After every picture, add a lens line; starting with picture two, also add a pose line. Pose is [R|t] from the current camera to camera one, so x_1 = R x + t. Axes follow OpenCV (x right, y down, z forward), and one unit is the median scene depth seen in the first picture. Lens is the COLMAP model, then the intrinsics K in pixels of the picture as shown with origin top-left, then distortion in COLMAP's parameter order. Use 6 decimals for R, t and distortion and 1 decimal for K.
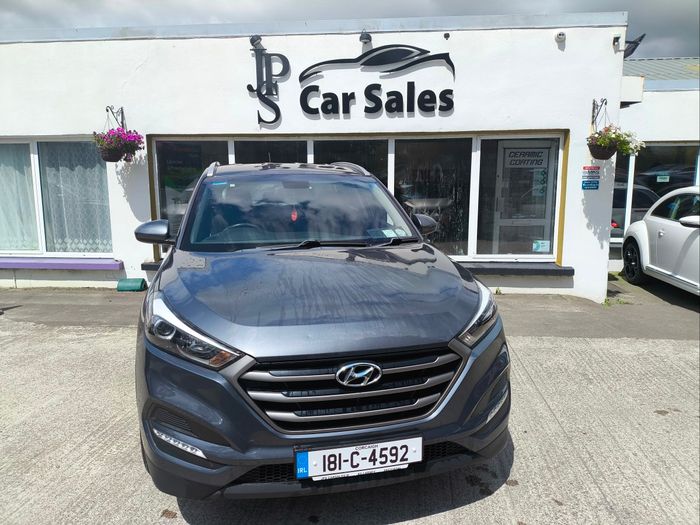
lens RADIAL K [[507.0, 0, 350.0], [0, 507.0, 262.5], [0, 0, 1]] dist [0.229293, -0.446099]
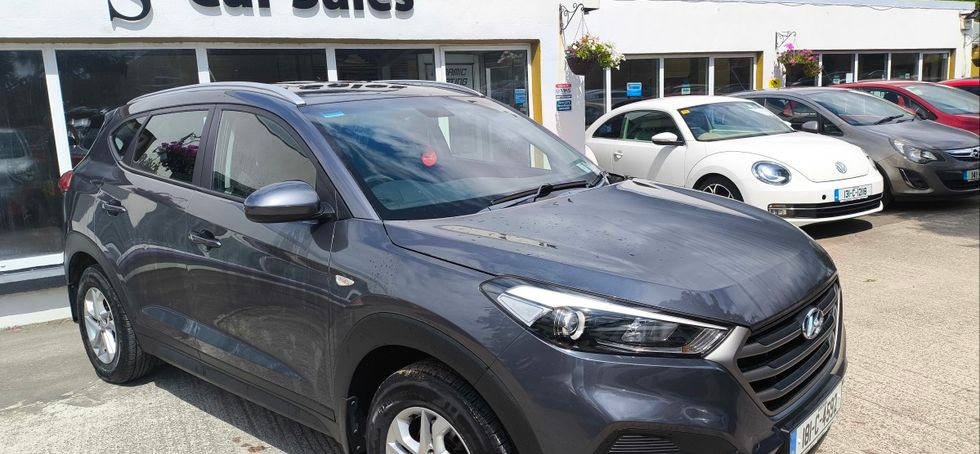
lens RADIAL K [[724.2, 0, 490.0], [0, 724.2, 227.0], [0, 0, 1]] dist [0.093719, -0.116640]
pose [[0.811442, -0.135605, 0.568483, -0.340142], [0.135737, 0.989839, 0.042367, -0.018809], [-0.568452, 0.042786, 0.821603, 0.099364]]
